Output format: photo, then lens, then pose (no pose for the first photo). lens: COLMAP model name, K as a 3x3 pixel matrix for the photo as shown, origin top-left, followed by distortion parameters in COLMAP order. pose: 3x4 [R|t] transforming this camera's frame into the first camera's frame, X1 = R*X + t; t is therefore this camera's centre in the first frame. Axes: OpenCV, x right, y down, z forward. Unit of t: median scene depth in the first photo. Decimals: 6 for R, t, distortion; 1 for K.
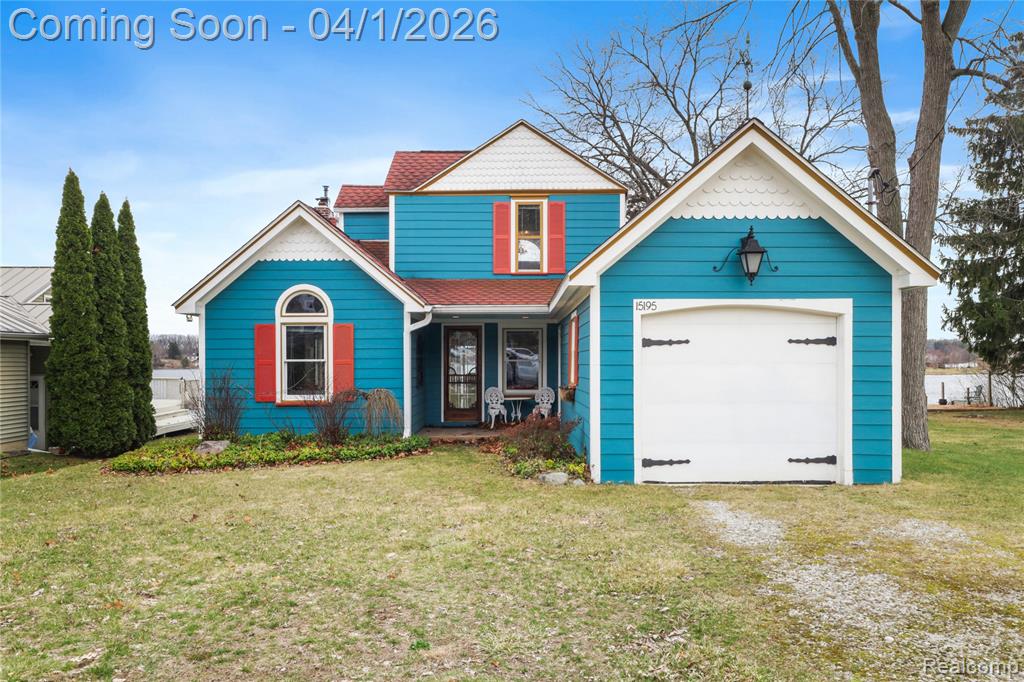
lens RADIAL K [[805.8, 0, 512.0], [0, 805.8, 341.0], [0, 0, 1]] dist [0.006669, 0.004253]
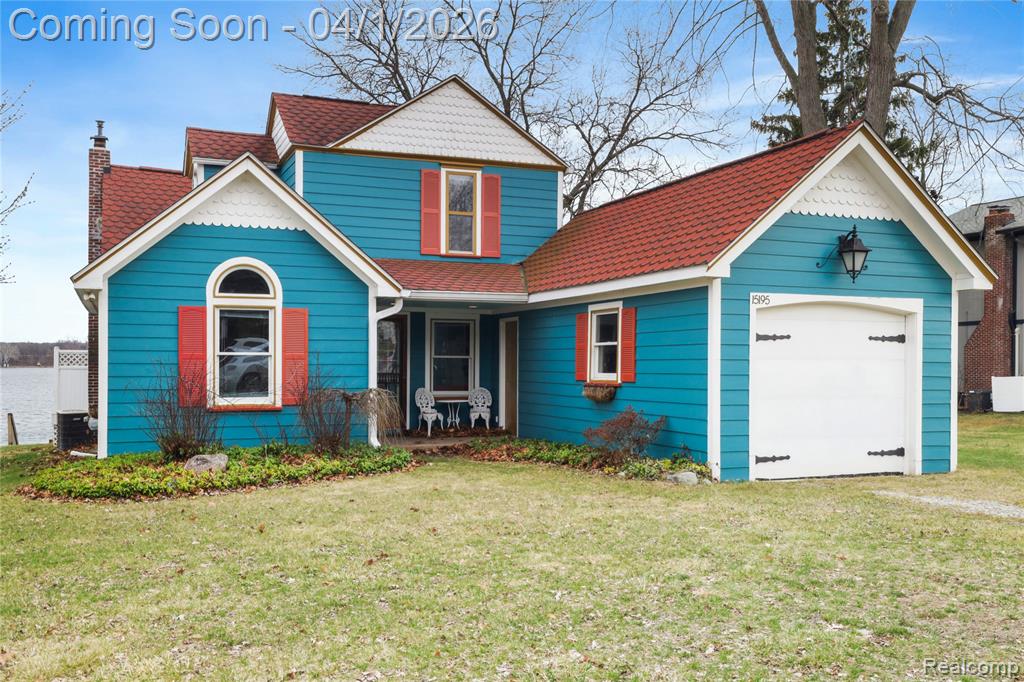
lens RADIAL K [[1002.9, 0, 512.0], [0, 1002.9, 341.0], [0, 0, 1]] dist [0.029595, 0.011743]
pose [[0.921868, 0.014929, 0.387217, -0.397710], [-0.015792, 0.999875, -0.000952, 0.008558], [-0.387183, -0.005237, 0.921988, -0.007847]]
